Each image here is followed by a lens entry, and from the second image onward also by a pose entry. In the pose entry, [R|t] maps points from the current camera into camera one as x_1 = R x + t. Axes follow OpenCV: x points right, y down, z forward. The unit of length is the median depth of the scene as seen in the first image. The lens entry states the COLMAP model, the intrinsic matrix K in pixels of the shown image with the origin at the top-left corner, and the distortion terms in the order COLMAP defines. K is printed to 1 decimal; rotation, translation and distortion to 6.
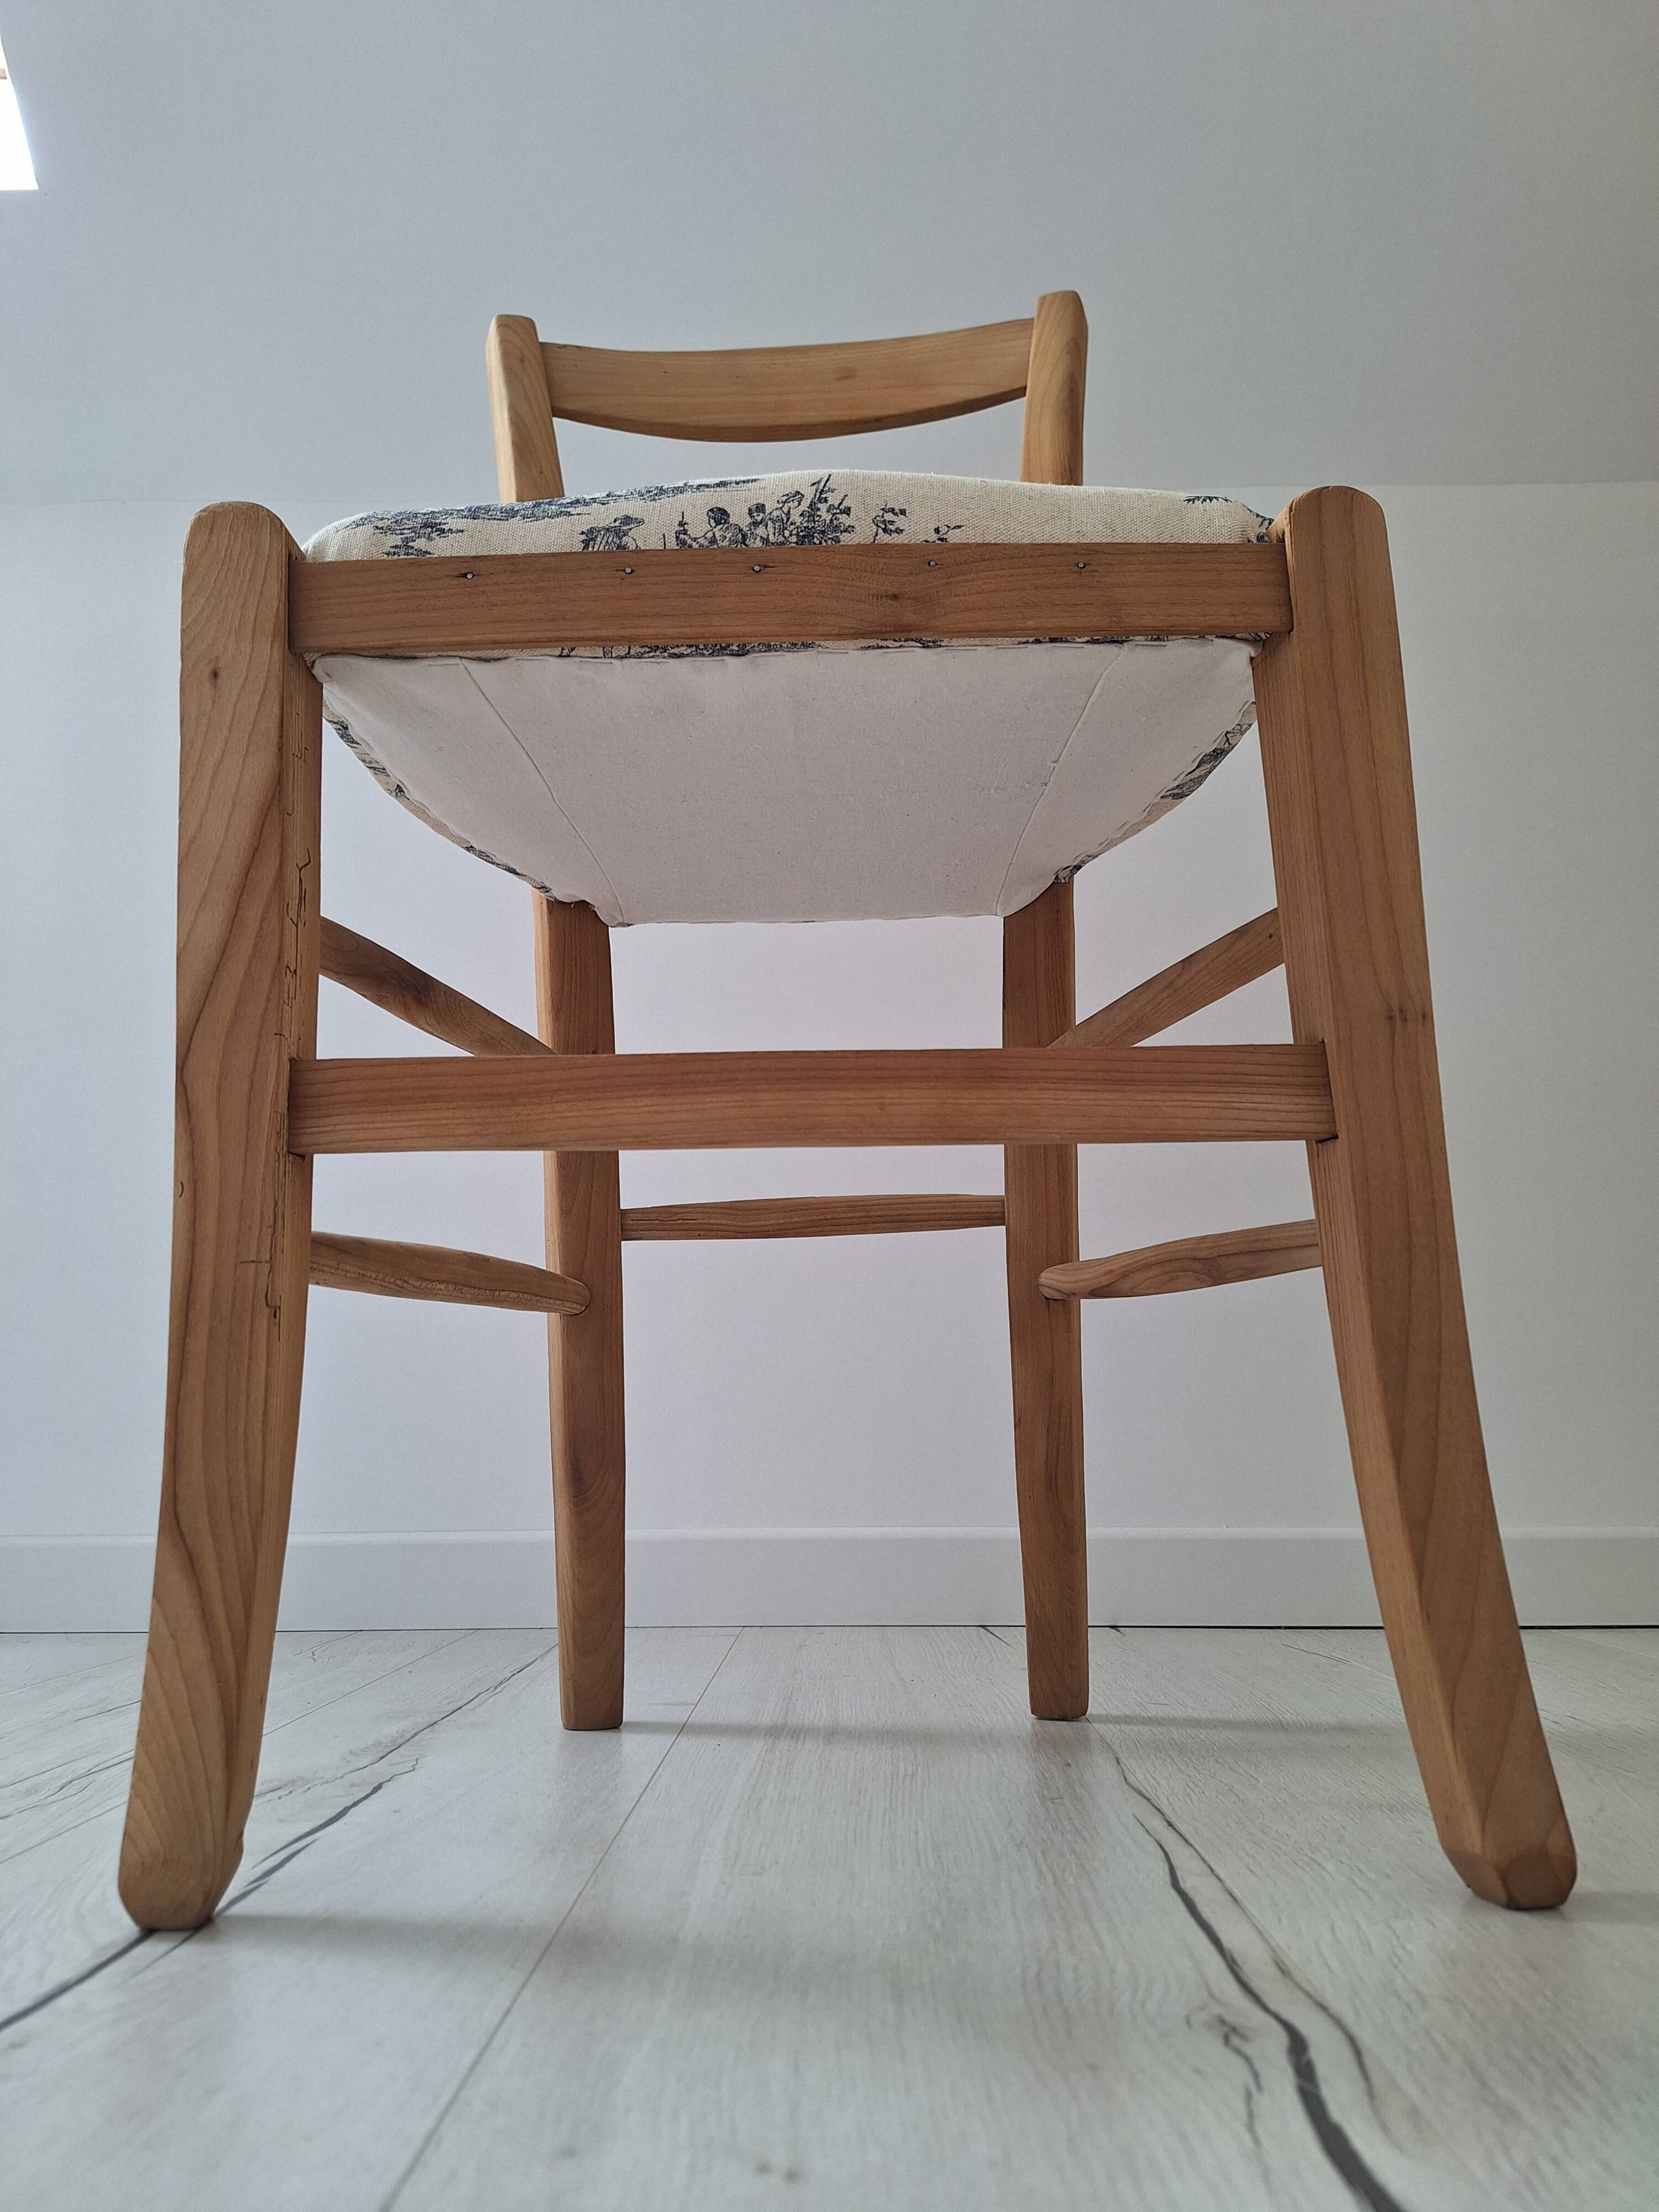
lens RADIAL K [[1522.9, 0, 822.6], [0, 1522.9, 1094.9], [0, 0, 1]] dist [0.122630, -0.164890]
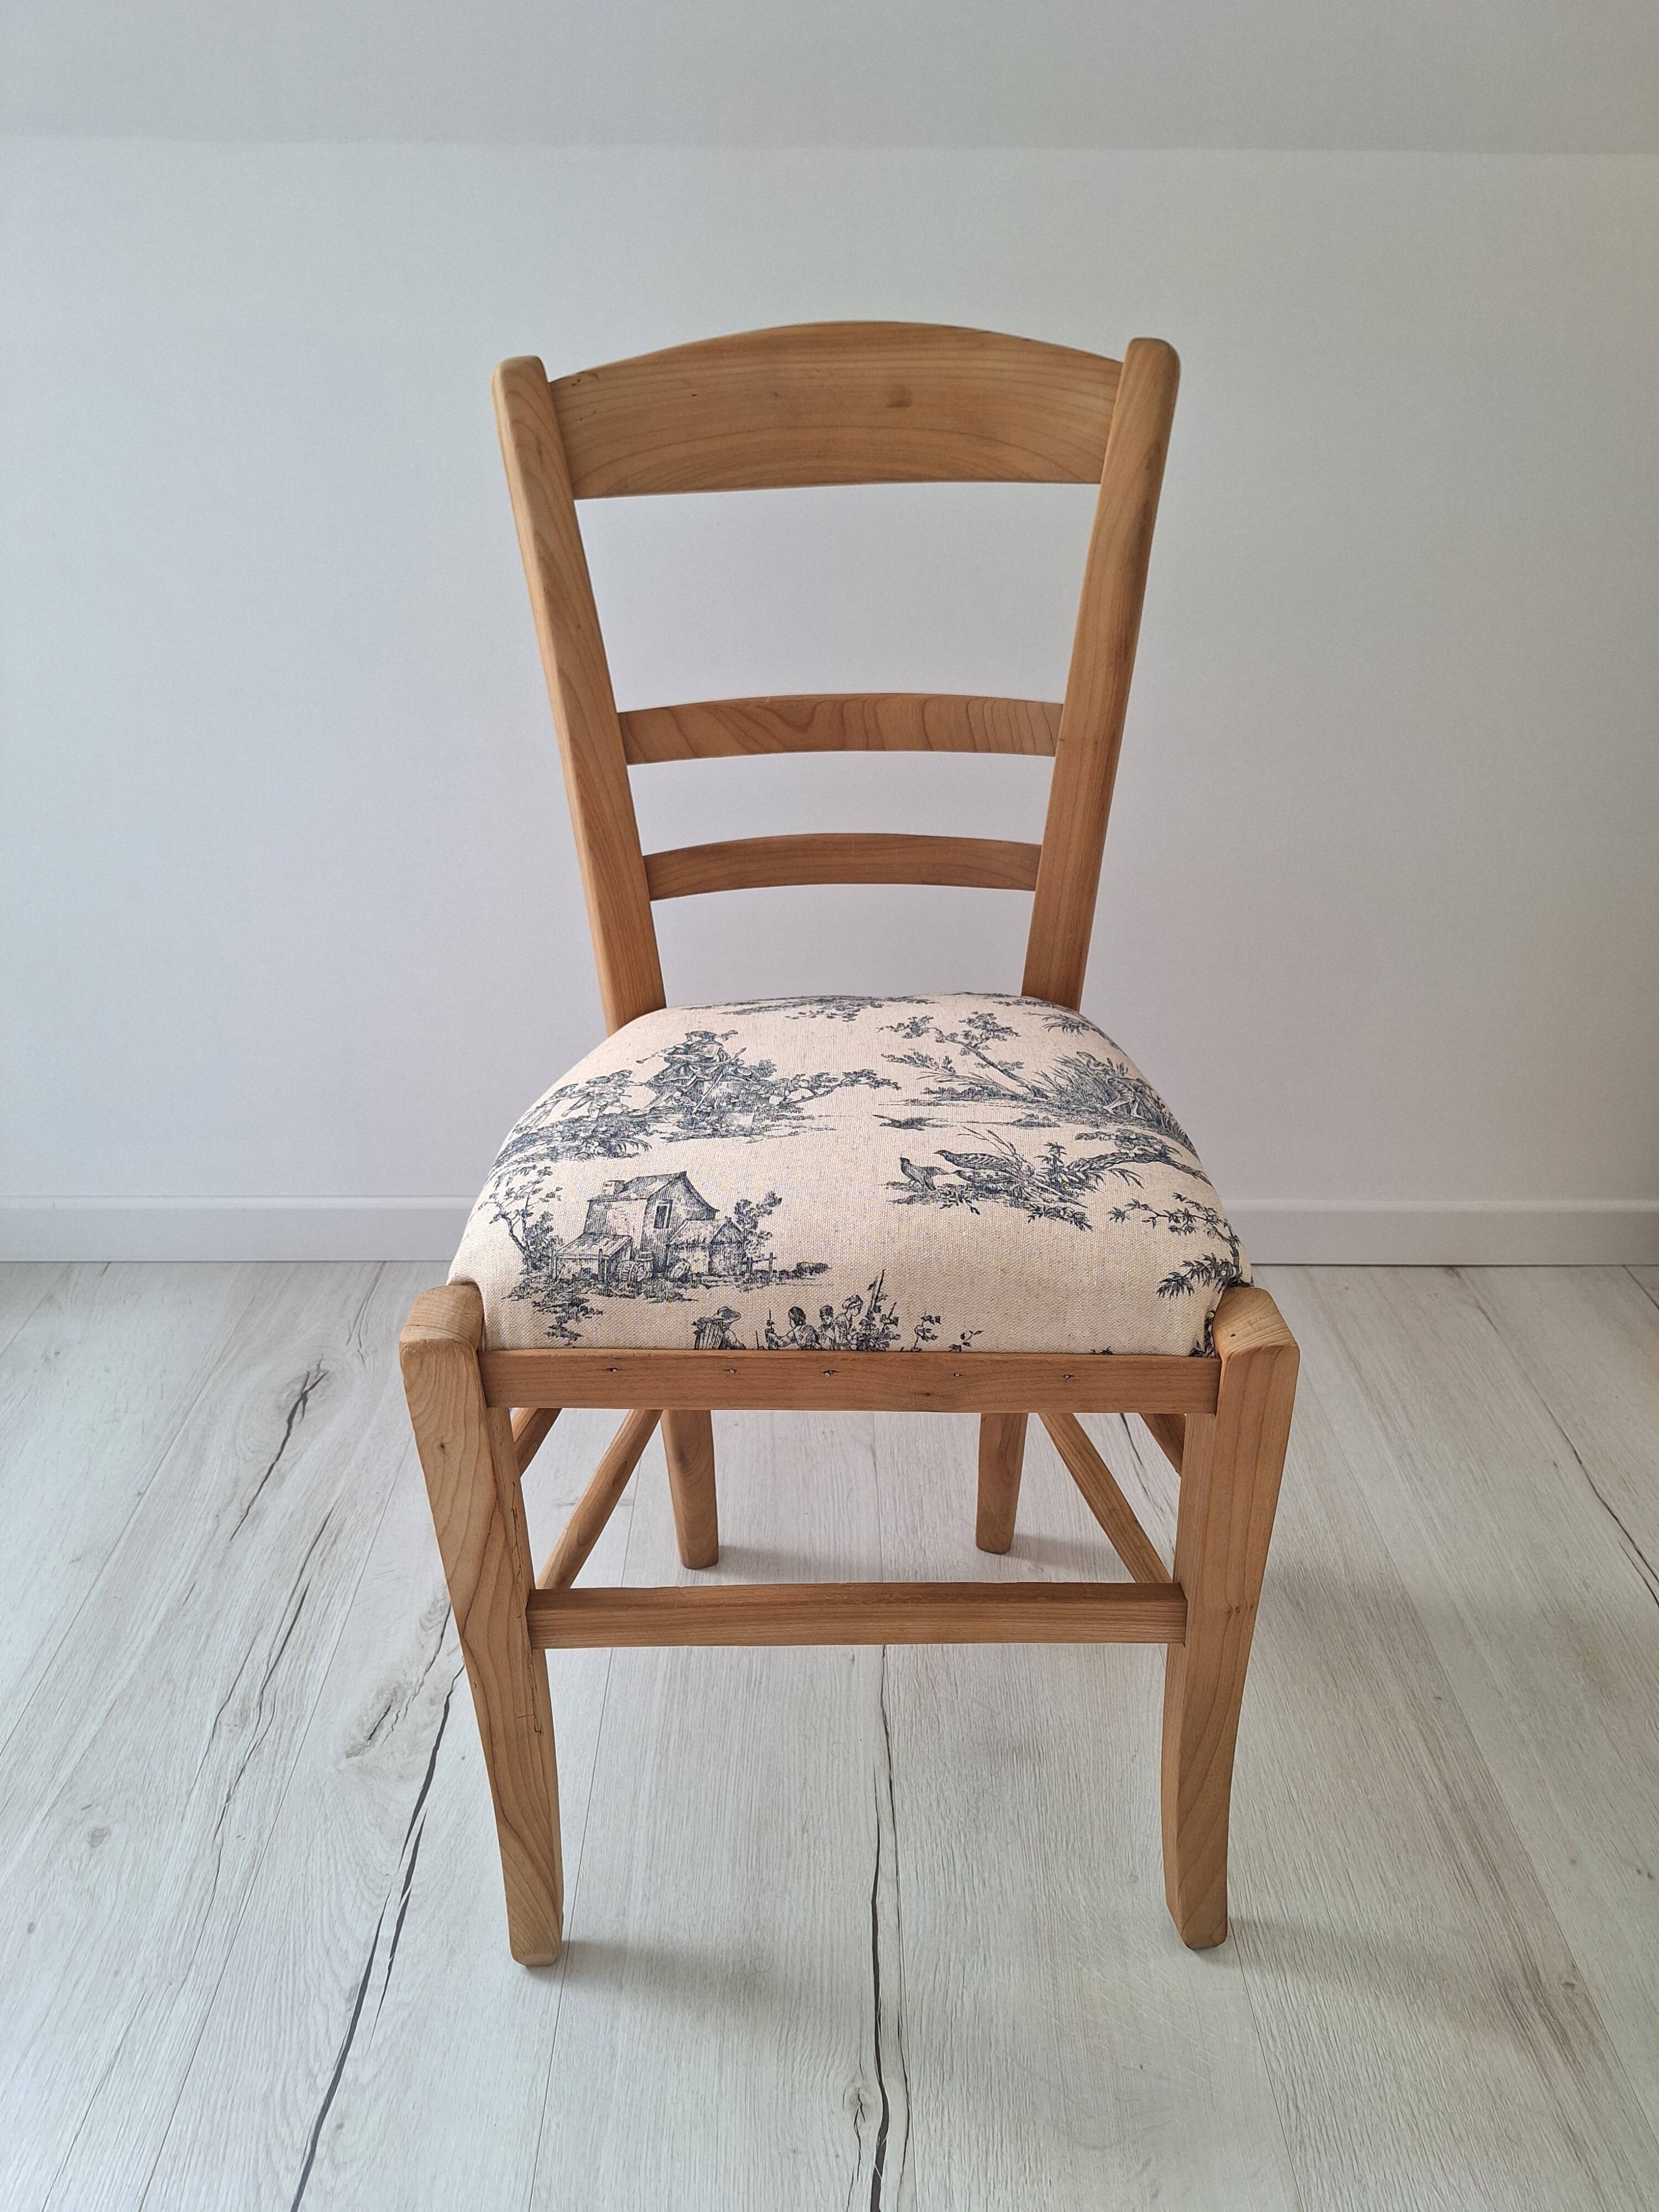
lens RADIAL K [[1546.1, 0, 814.0], [0, 1546.1, 1110.2], [0, 0, 1]] dist [0.145322, -0.205048]
pose [[0.999923, 0.010374, 0.006828, -0.064452], [-0.012317, 0.757962, 0.652182, -1.375675], [0.001591, -0.652216, 0.758032, 0.115878]]
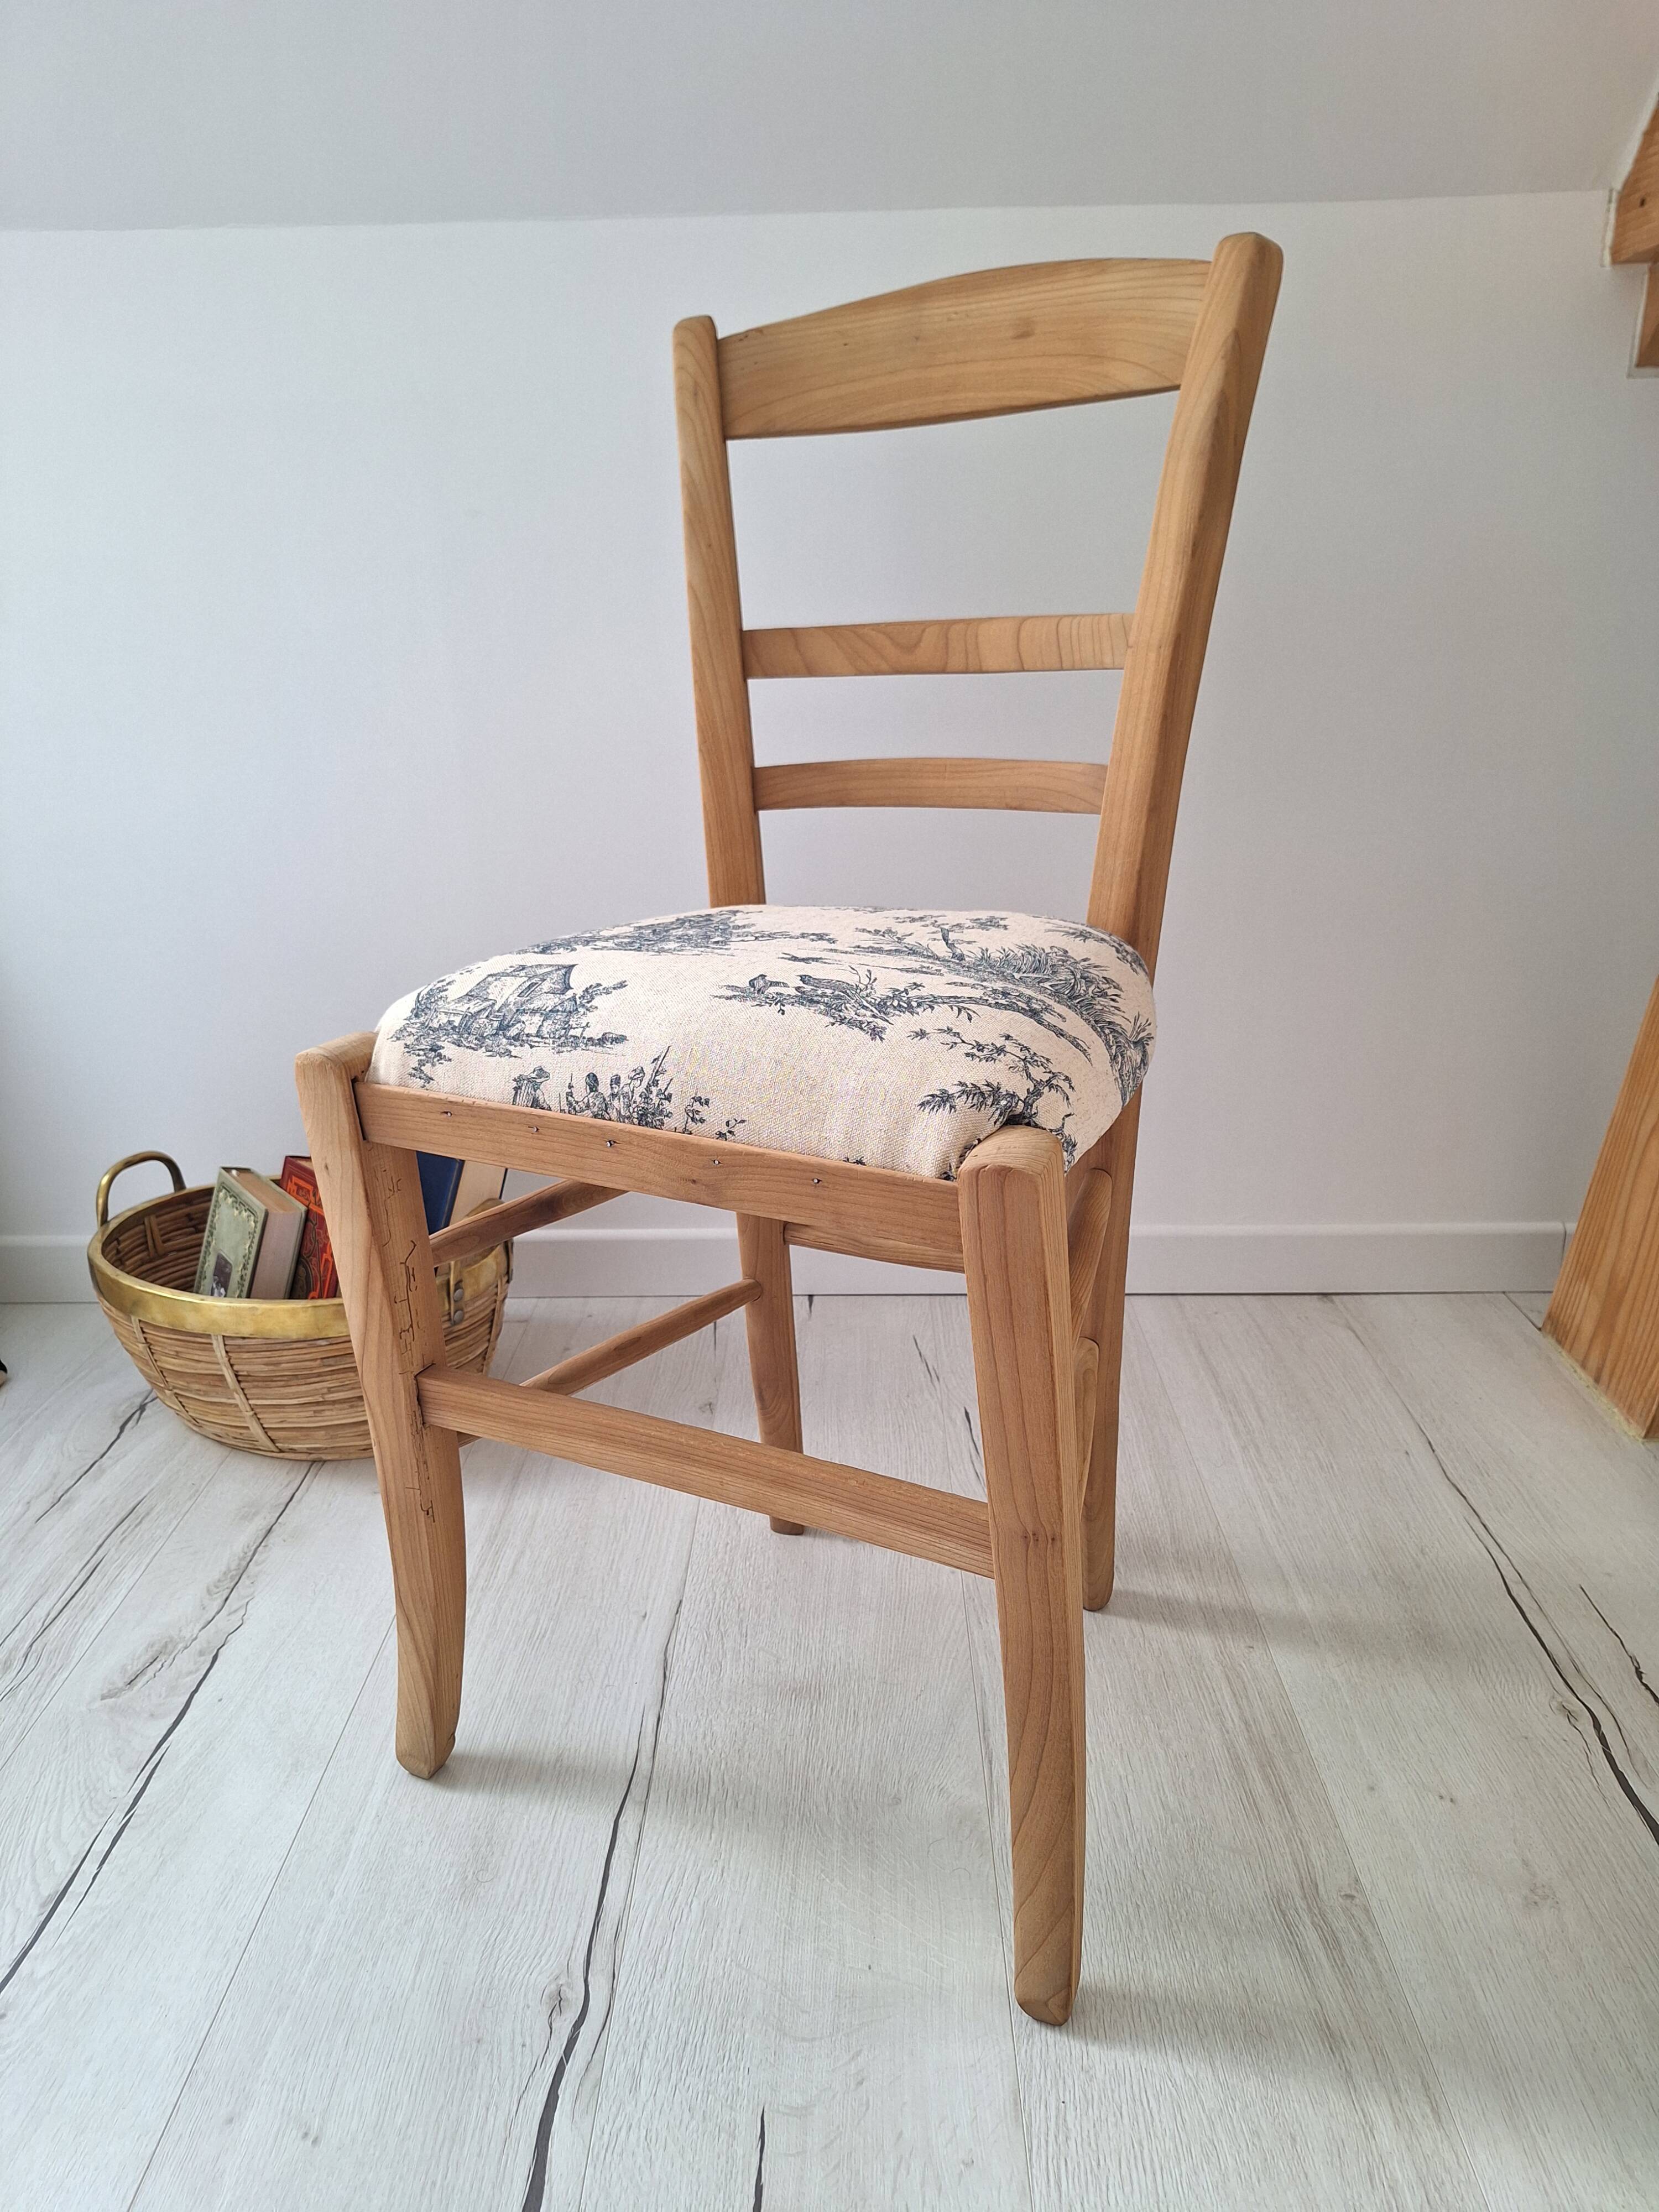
lens RADIAL K [[1536.0, 0, 822.1], [0, 1536.0, 1126.8], [0, 0, 1]] dist [0.125789, -0.173443]
pose [[0.883746, 0.146627, -0.444403, 0.716605], [0.110717, 0.857171, 0.502991, -1.001026], [0.454681, -0.493719, 0.741287, 0.076554]]
